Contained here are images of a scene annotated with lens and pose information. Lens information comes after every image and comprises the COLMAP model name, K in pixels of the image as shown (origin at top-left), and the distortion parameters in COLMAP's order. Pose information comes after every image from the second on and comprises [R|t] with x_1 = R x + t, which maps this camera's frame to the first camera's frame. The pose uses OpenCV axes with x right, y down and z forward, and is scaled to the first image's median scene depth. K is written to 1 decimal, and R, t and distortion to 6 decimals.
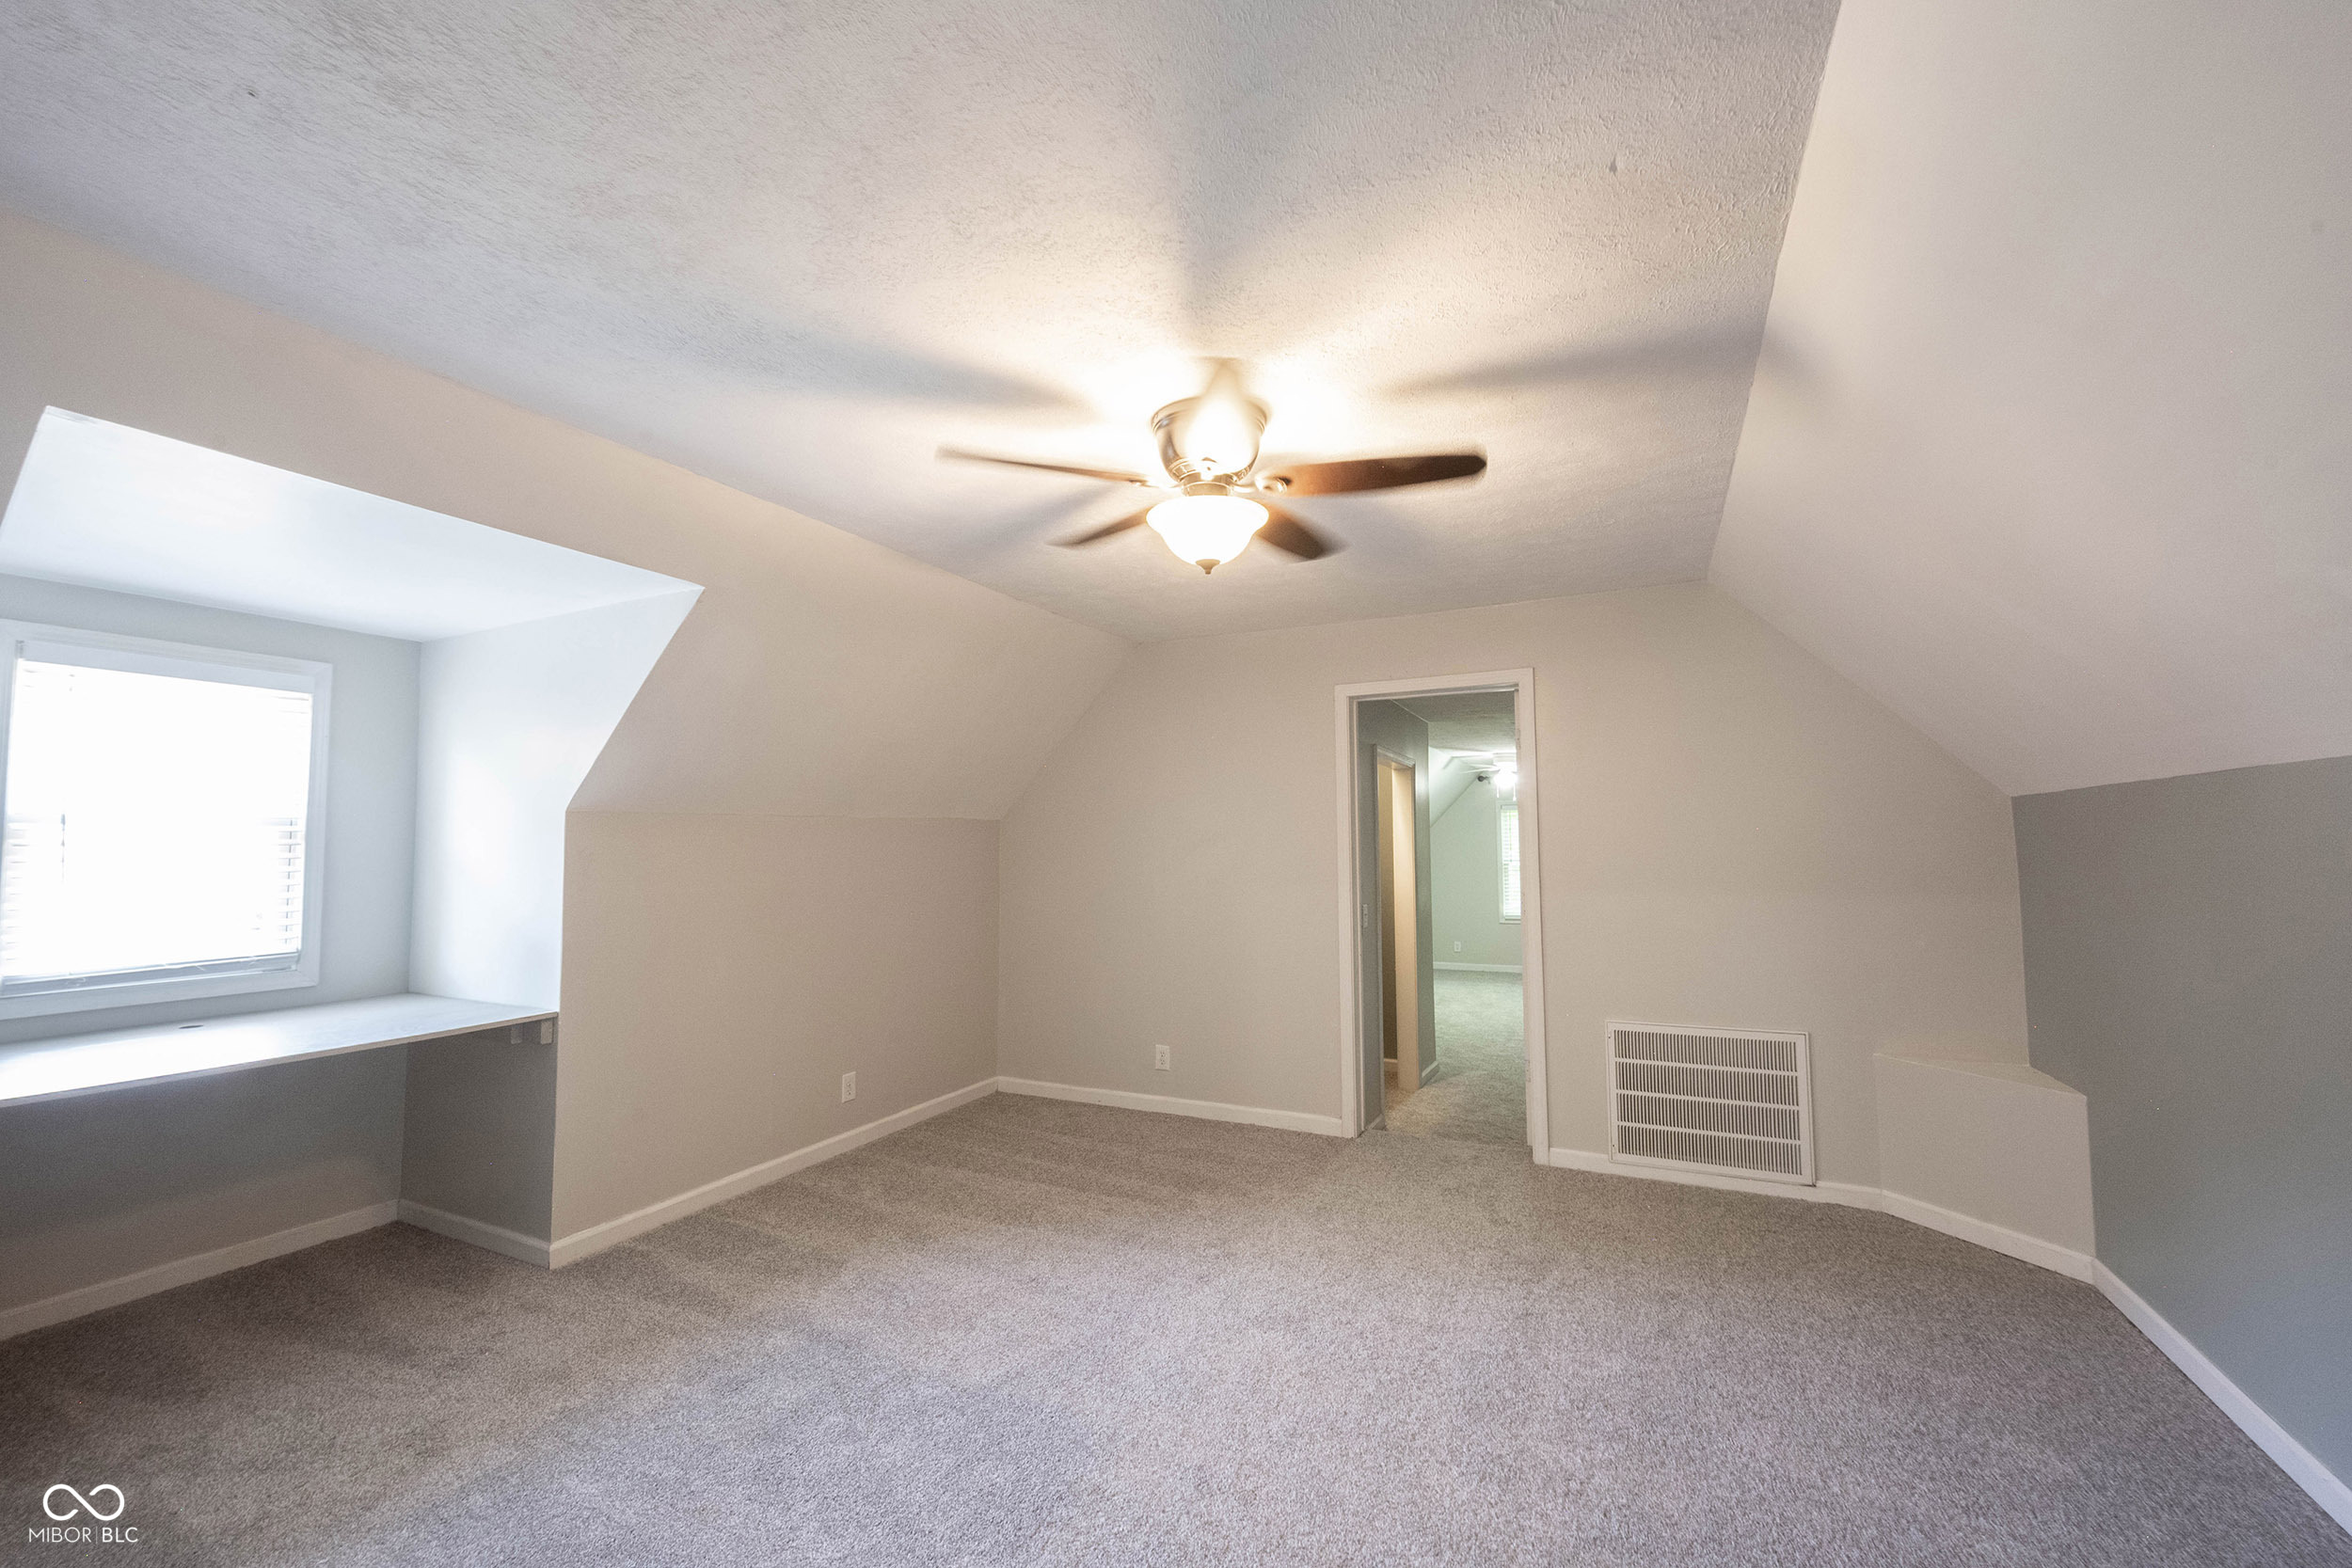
lens RADIAL K [[932.3, 0, 1170.9], [0, 932.3, 791.3], [0, 0, 1]] dist [0.003003, 0.000351]
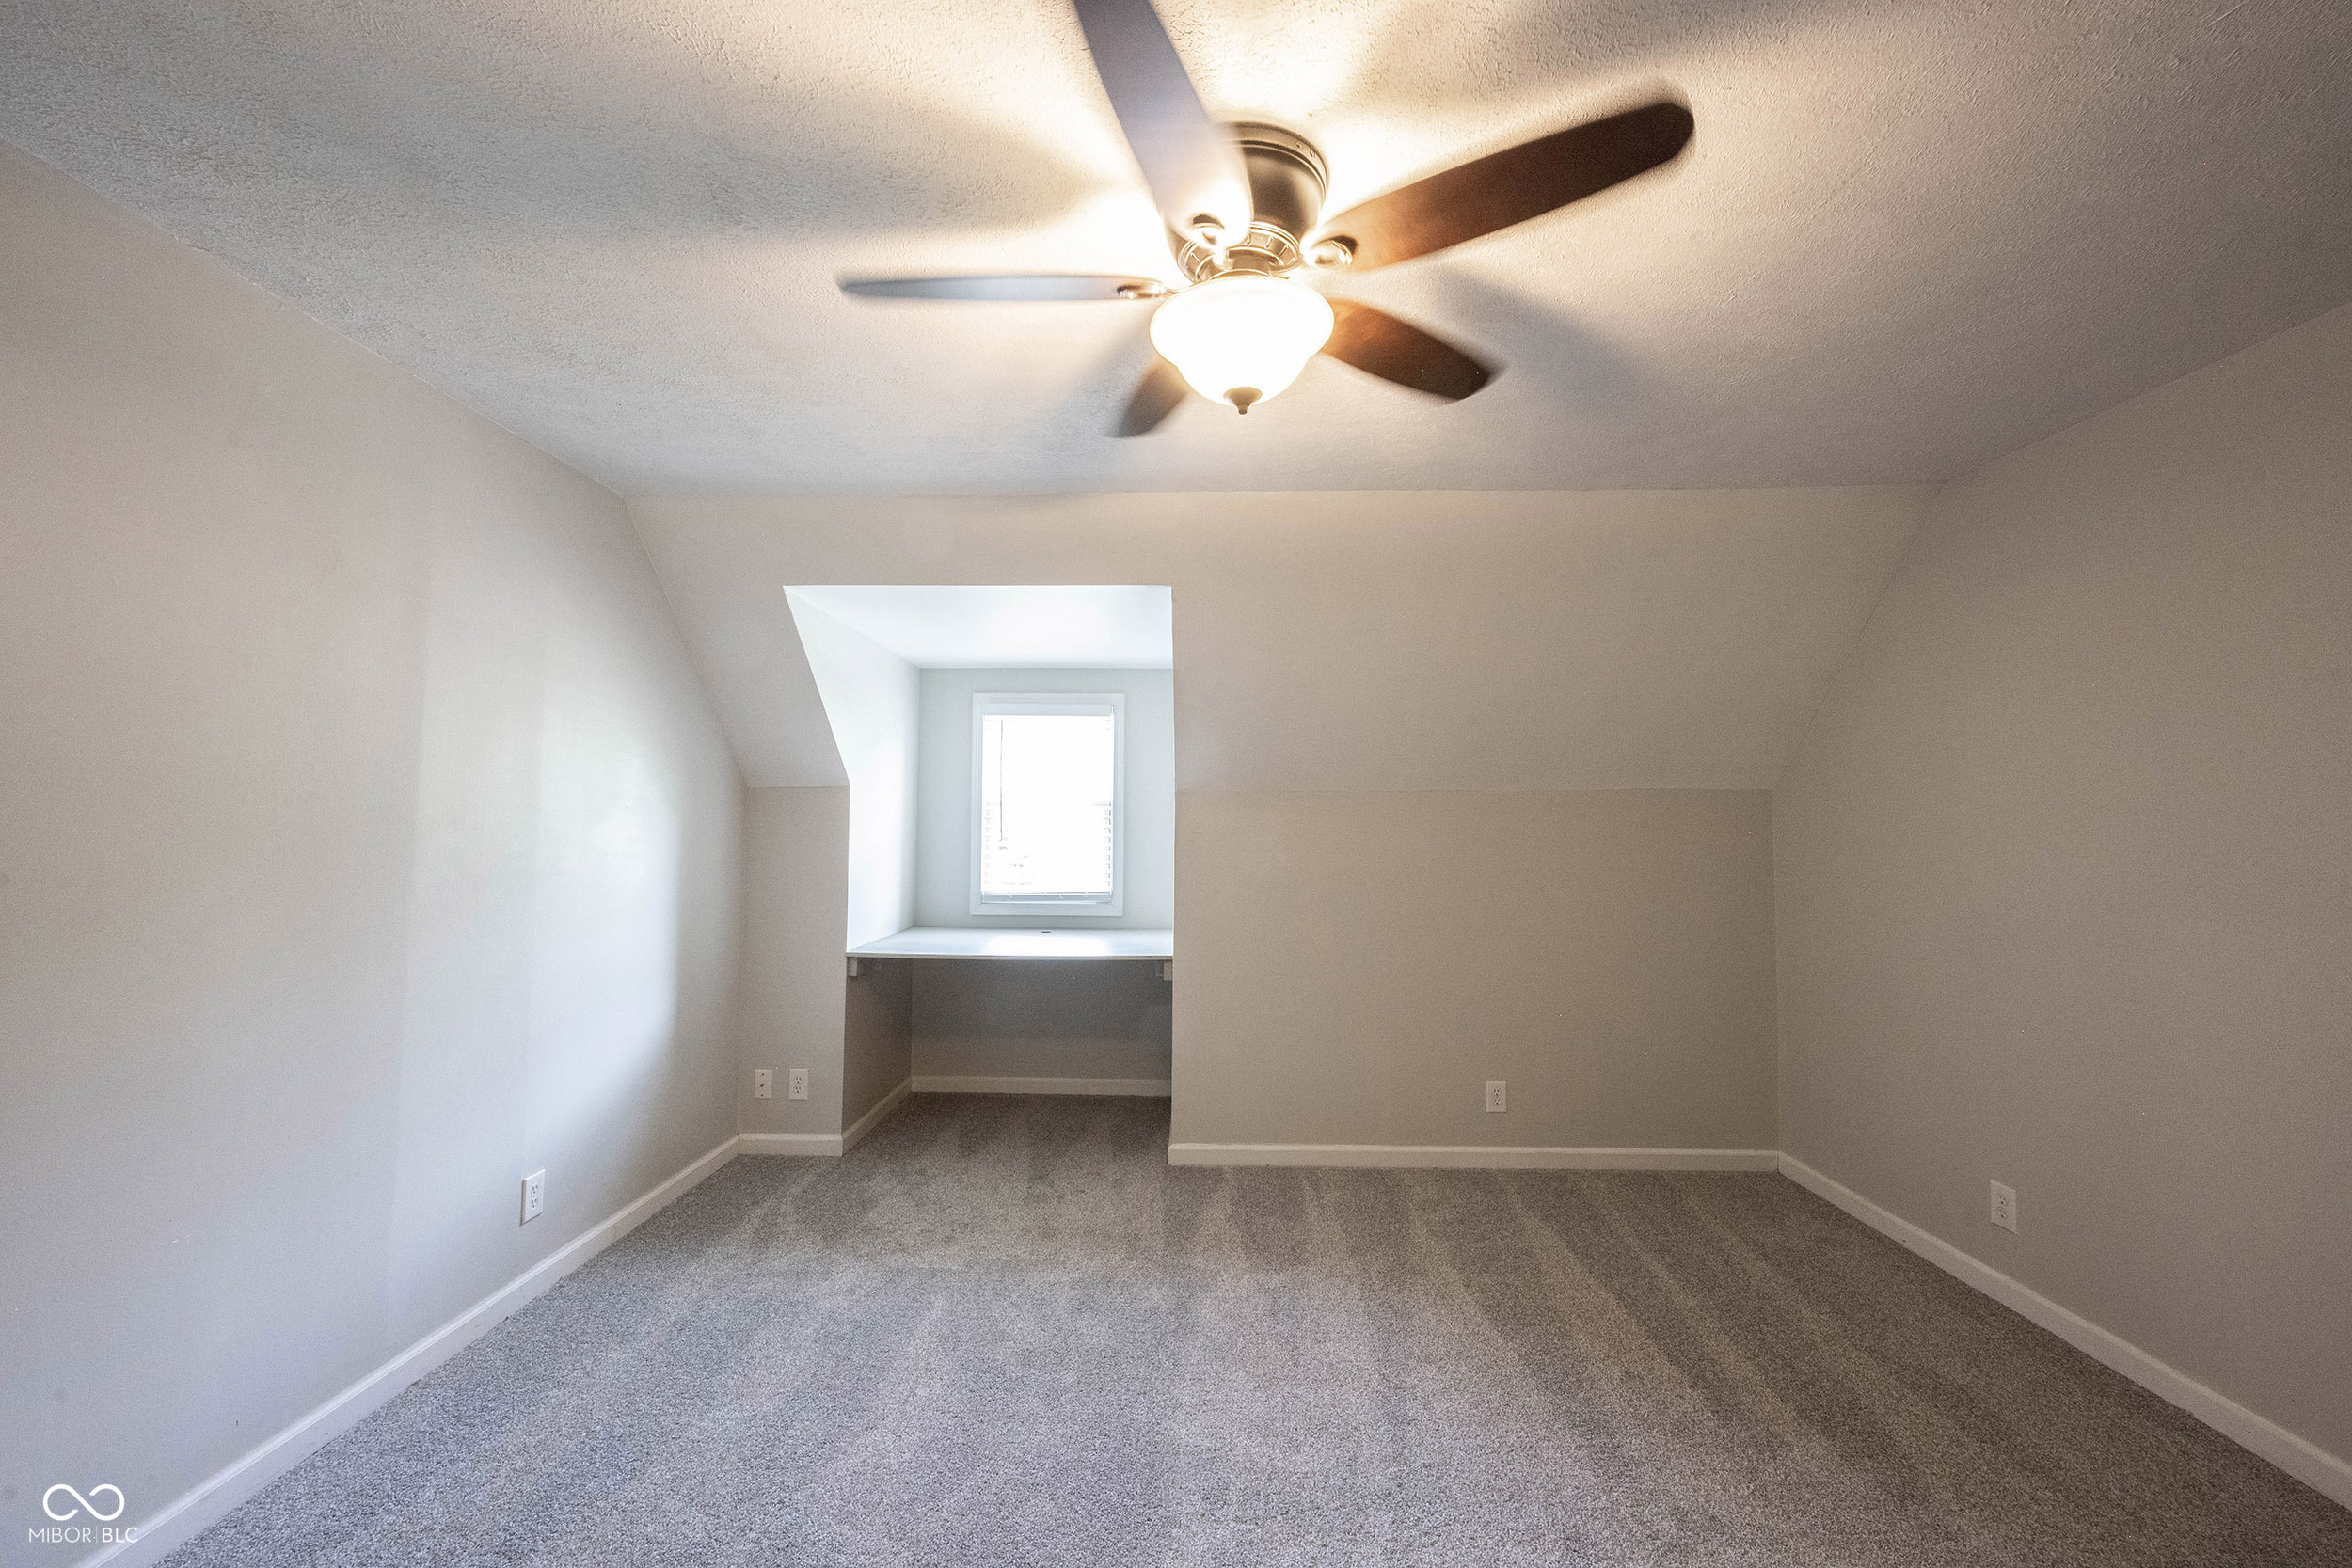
lens RADIAL K [[932.3, 0, 1182.5], [0, 932.3, 780.9], [0, 0, 1]] dist [0.003003, 0.000351]
pose [[0.423409, -0.033494, -0.905319, 0.376246], [0.043861, 0.998902, -0.016444, 0.022485], [0.904876, -0.032745, 0.424413, 0.406691]]
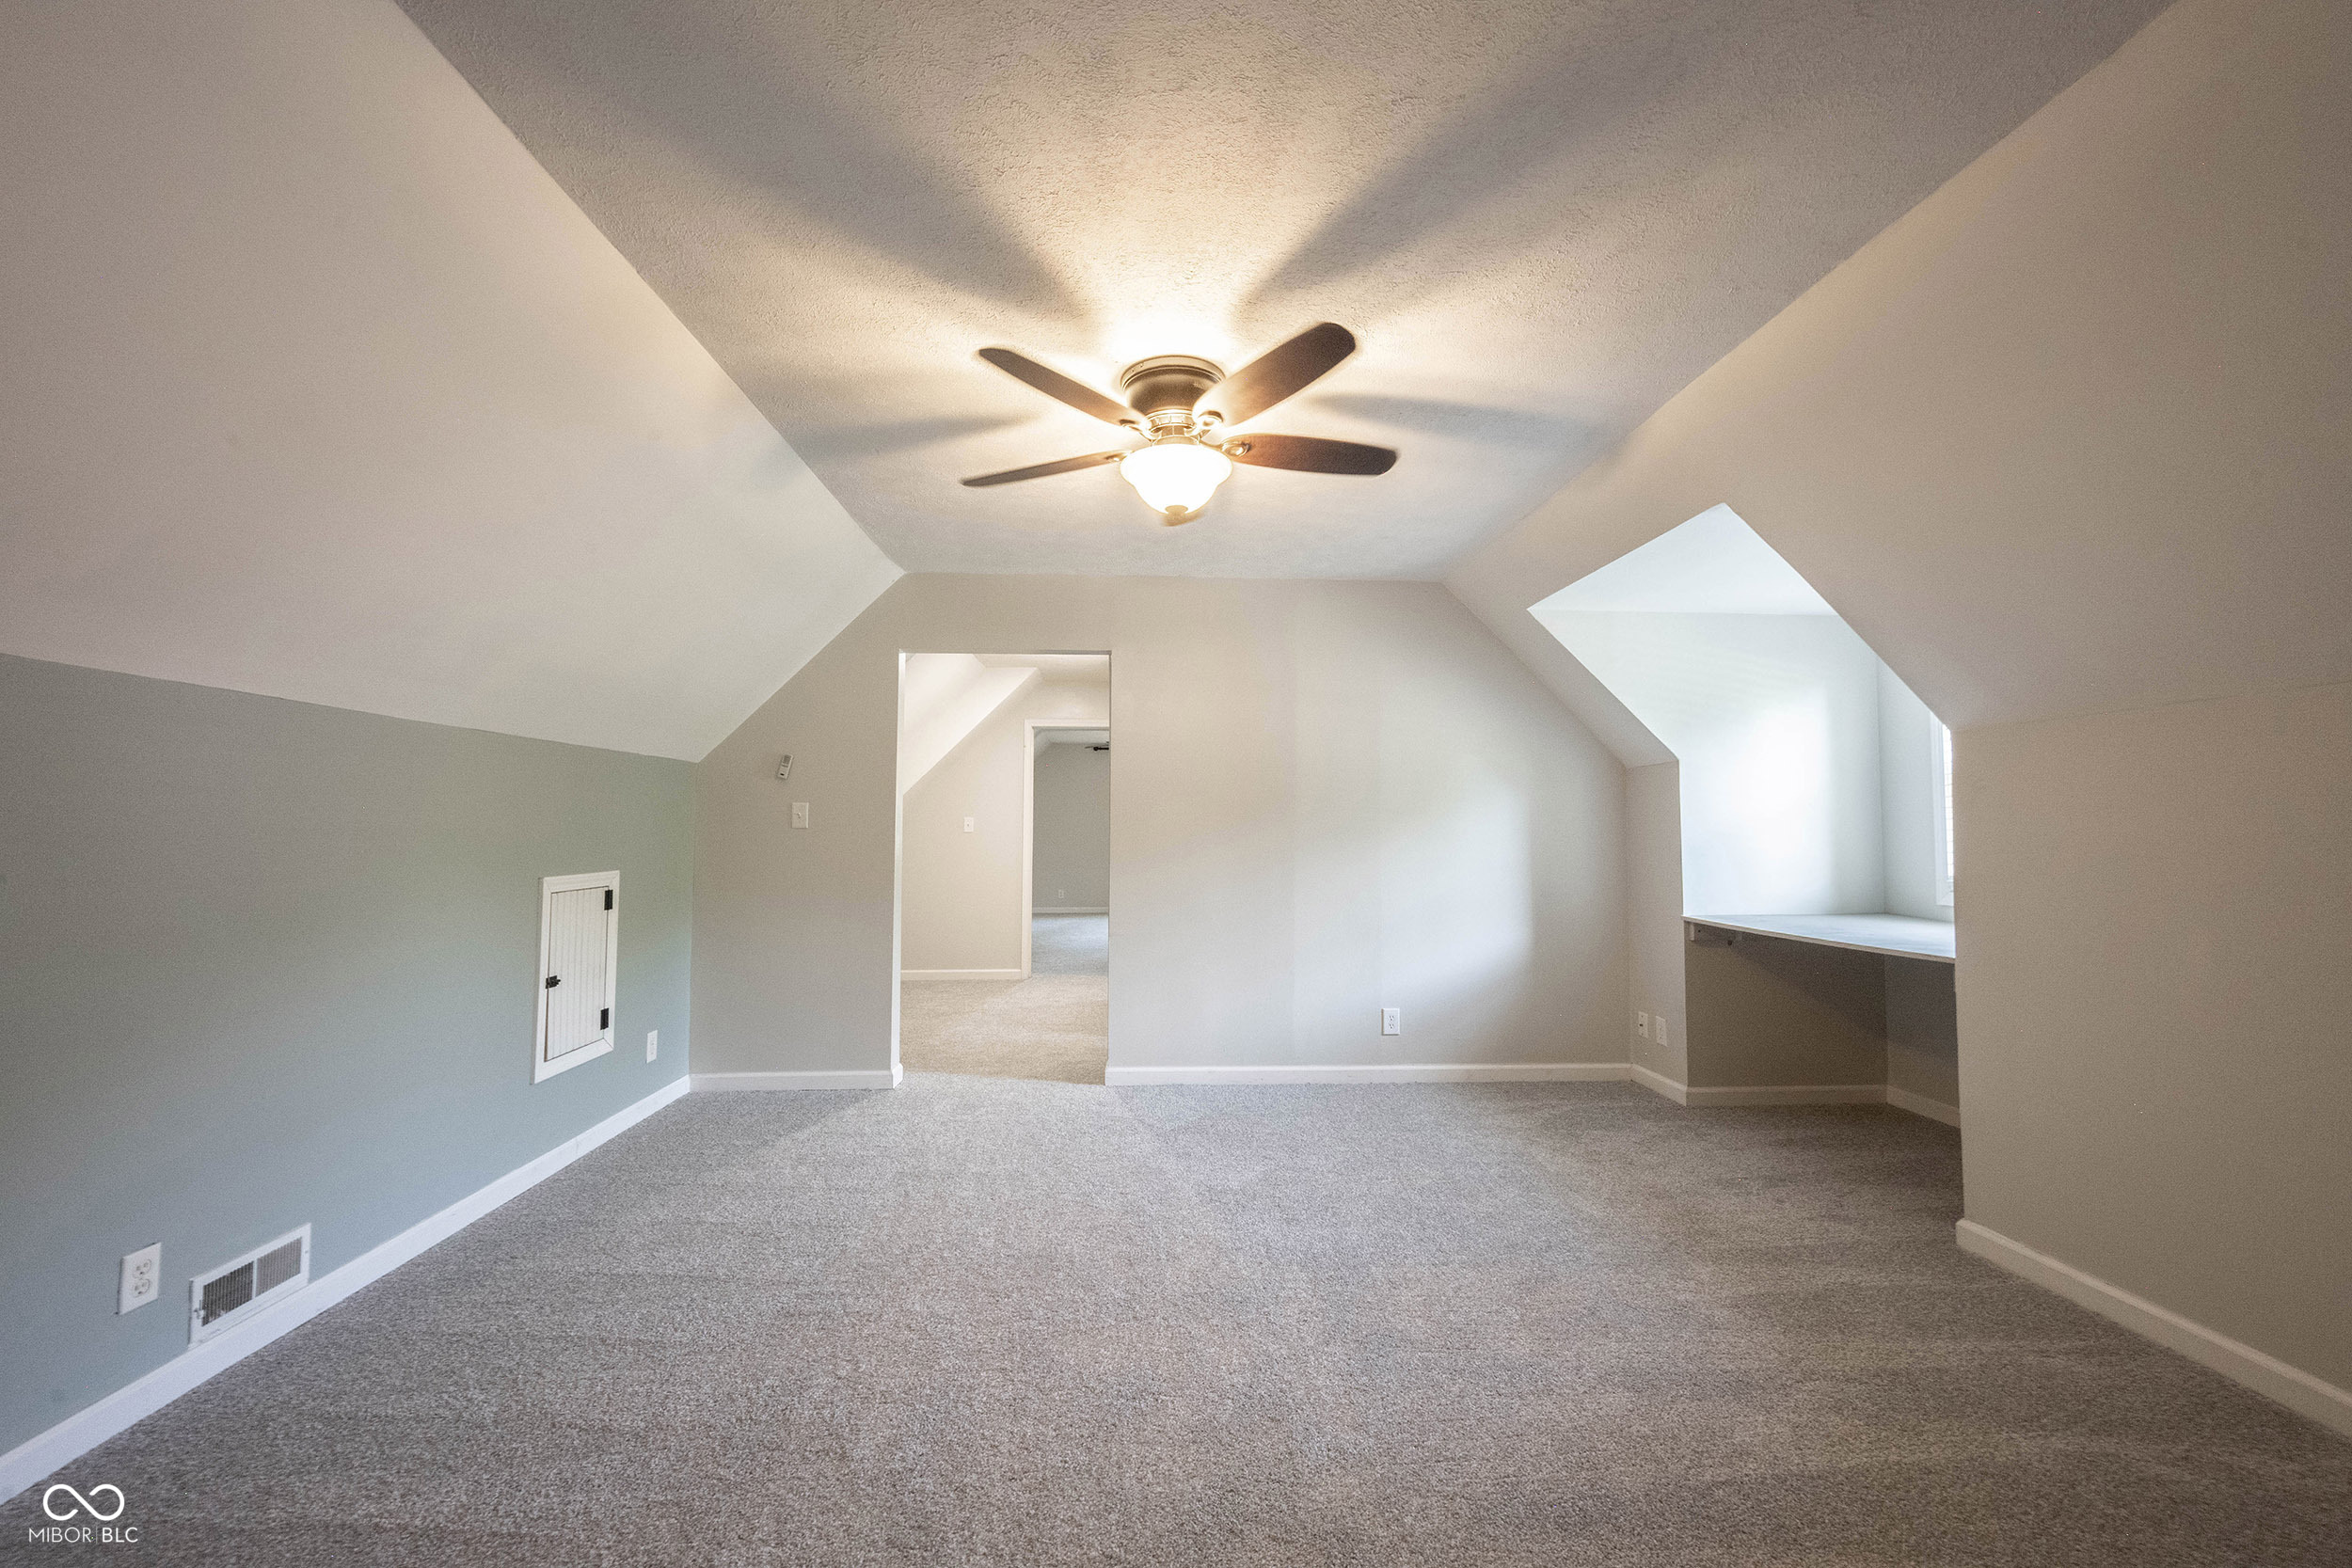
lens RADIAL K [[932.3, 0, 1172.5], [0, 932.3, 790.4], [0, 0, 1]] dist [0.003003, 0.000351]
pose [[-0.868474, -0.014314, -0.495528, 0.347417], [0.035094, 0.995300, -0.090257, 0.107104], [0.494491, -0.095776, -0.863890, 1.148841]]
